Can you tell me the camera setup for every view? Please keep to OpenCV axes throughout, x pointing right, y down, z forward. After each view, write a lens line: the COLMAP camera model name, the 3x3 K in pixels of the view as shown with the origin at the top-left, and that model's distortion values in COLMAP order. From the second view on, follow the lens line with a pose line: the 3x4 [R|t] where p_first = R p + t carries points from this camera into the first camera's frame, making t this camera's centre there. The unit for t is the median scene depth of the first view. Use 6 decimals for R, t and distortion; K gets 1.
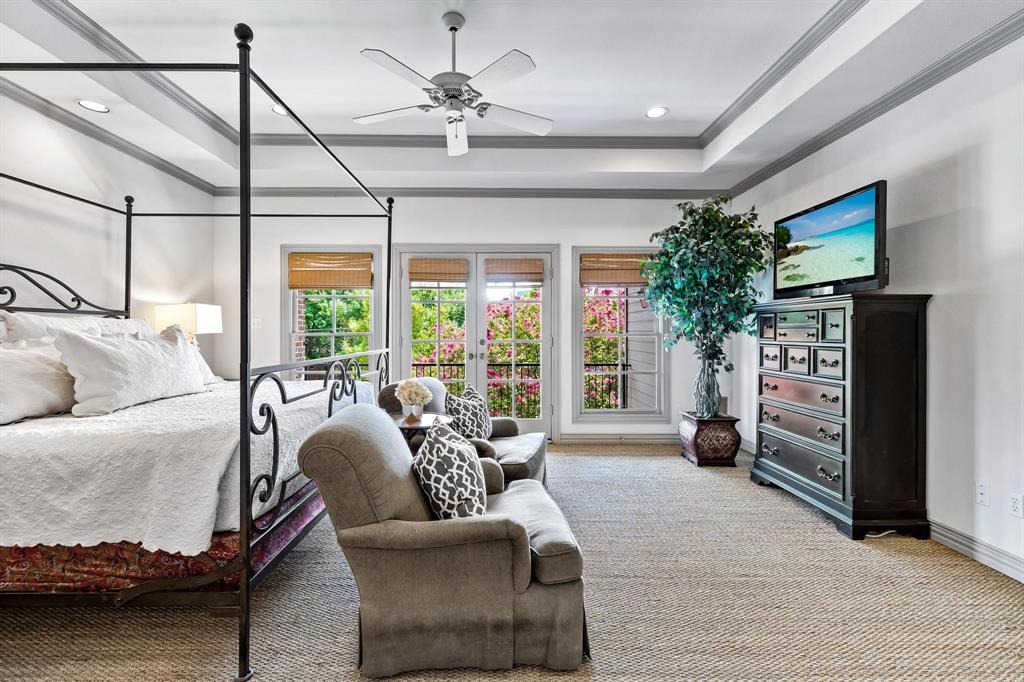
lens RADIAL K [[442.7, 0, 495.0], [0, 442.7, 336.0], [0, 0, 1]] dist [0.000559, 0.000222]
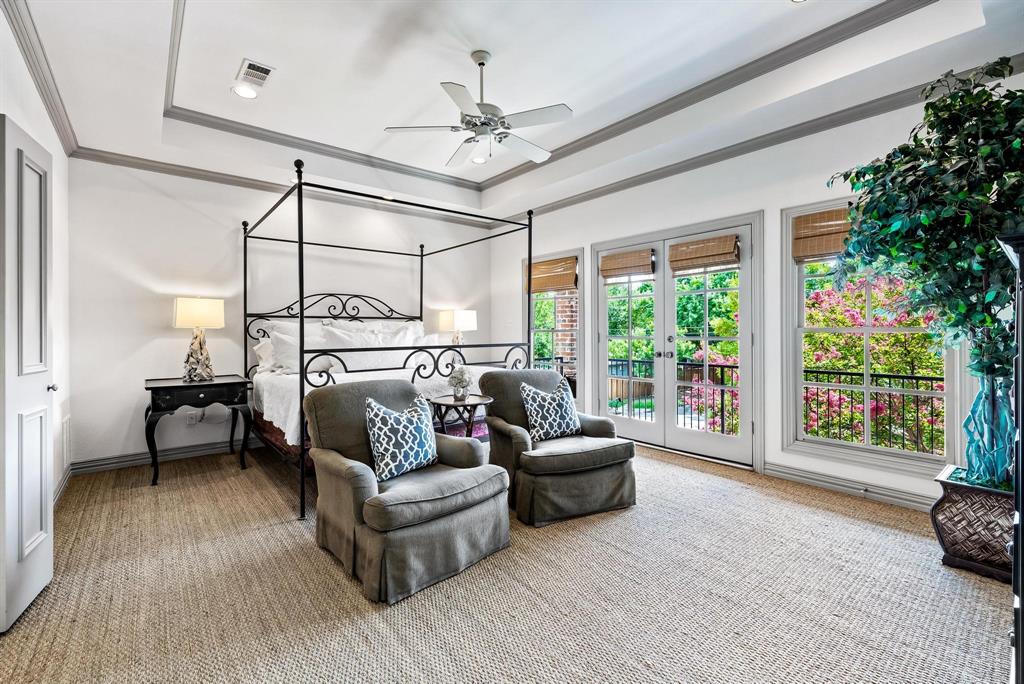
lens RADIAL K [[442.7, 0, 495.0], [0, 442.7, 337.0], [0, 0, 1]] dist [0.000559, 0.000222]
pose [[0.613880, 0.008303, -0.789355, 0.574256], [-0.001566, 0.999956, 0.009300, 0.002551], [0.789398, -0.004473, 0.613866, 0.217577]]
